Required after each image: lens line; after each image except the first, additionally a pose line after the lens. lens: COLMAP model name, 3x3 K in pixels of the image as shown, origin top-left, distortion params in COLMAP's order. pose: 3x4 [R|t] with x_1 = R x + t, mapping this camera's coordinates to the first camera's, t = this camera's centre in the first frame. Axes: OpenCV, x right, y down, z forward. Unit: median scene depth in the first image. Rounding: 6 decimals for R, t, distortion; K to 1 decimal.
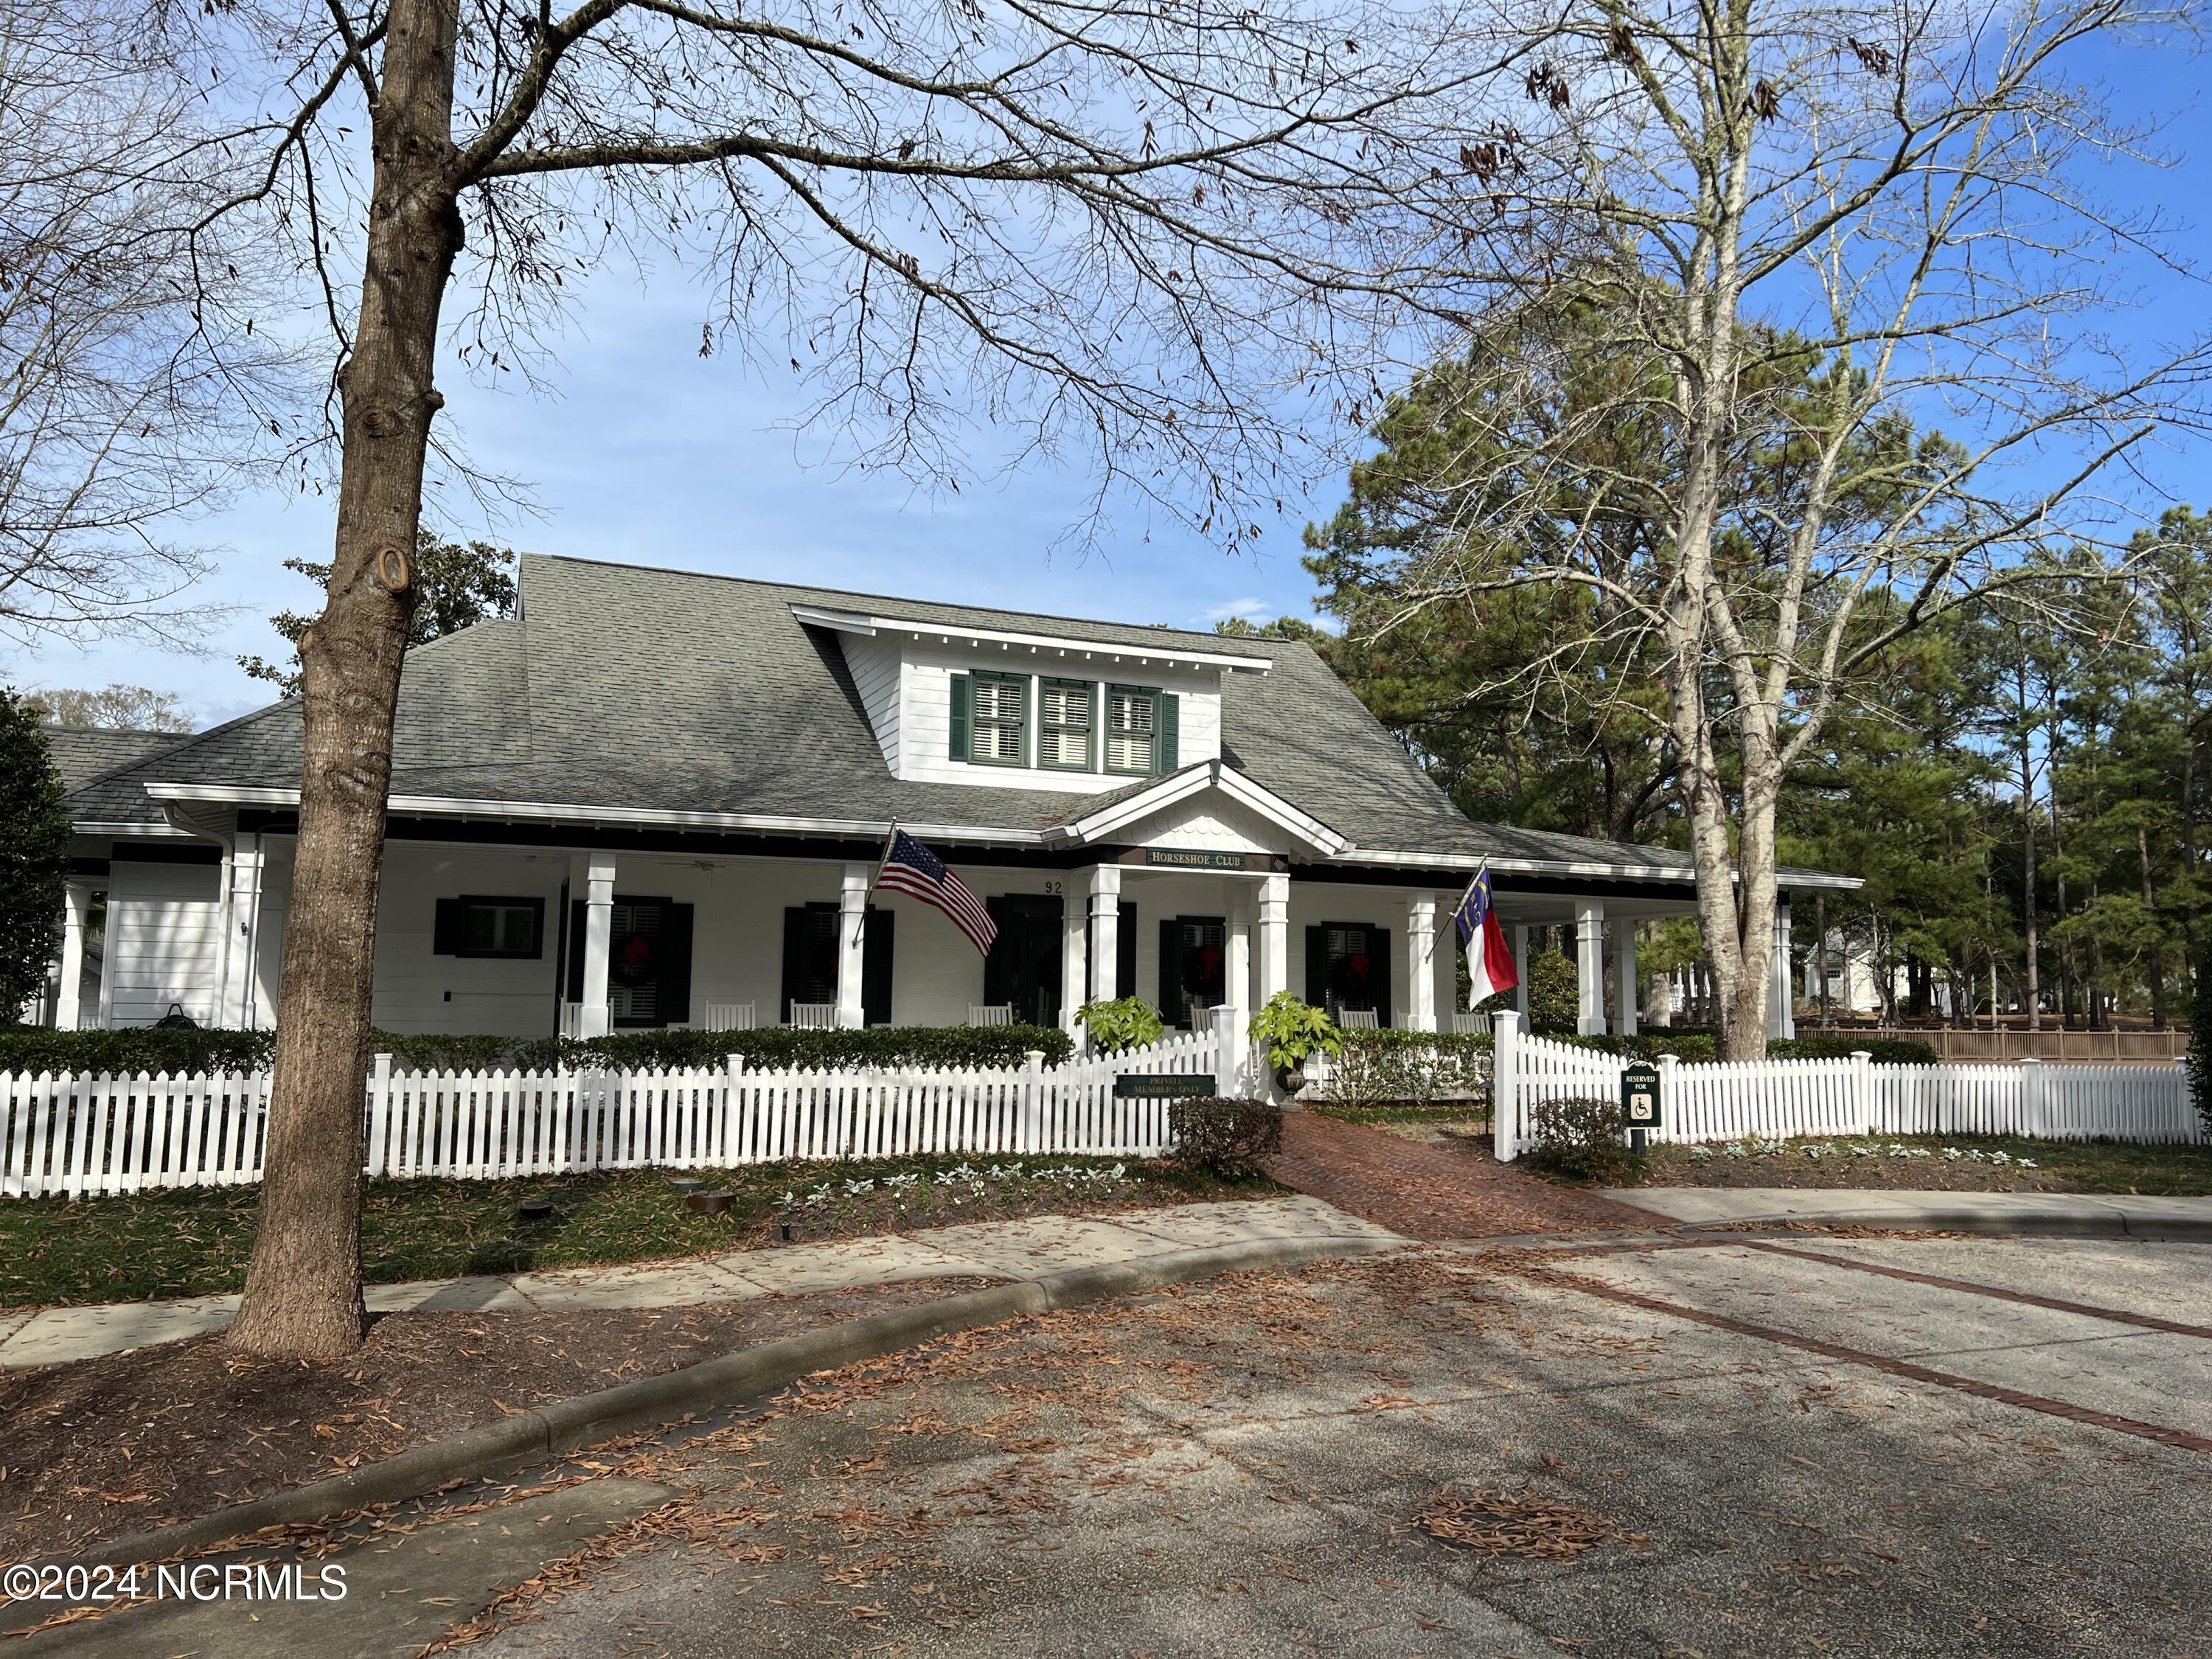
lens RADIAL K [[1643.2, 0, 1106.0], [0, 1643.2, 829.5], [0, 0, 1]] dist [0.107029, -0.281327]
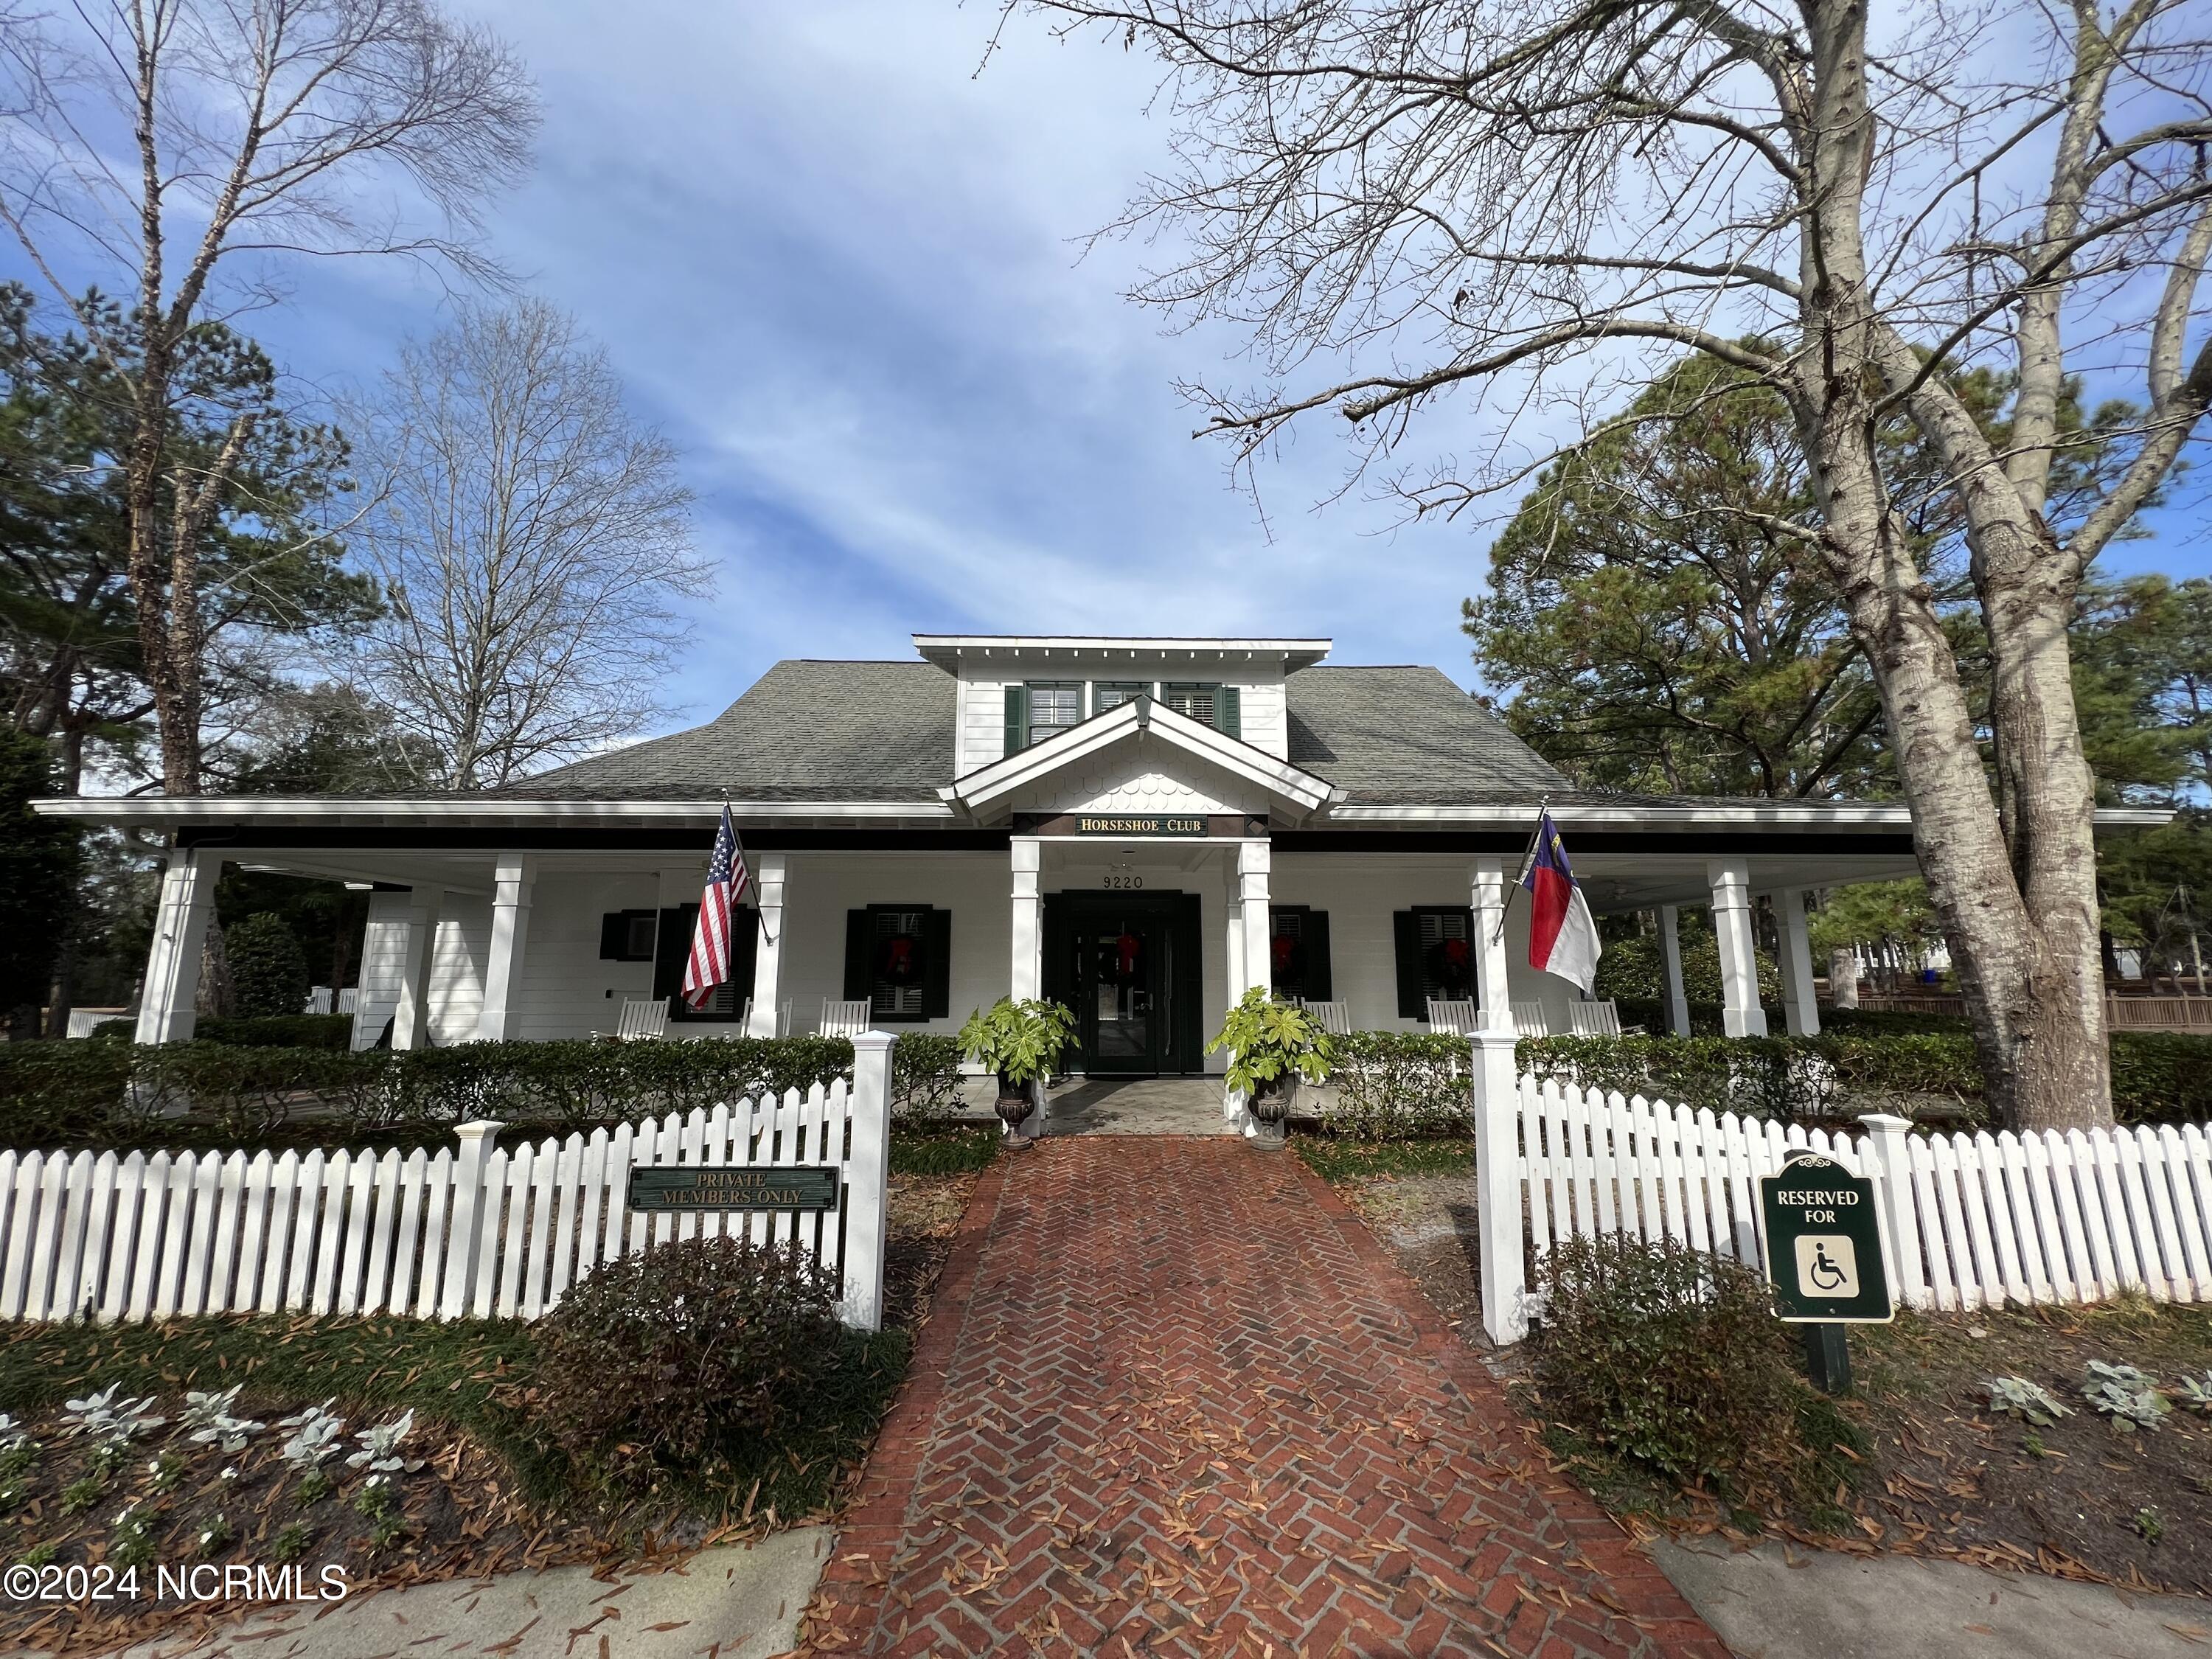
lens RADIAL K [[885.6, 0, 1106.0], [0, 885.6, 829.5], [0, 0, 1]] dist [-0.006961, 0.000015]
pose [[0.930221, -0.075267, -0.359200, 0.355989], [0.052251, 0.995935, -0.073375, 0.093292], [0.363262, 0.049486, 0.930372, 1.062683]]
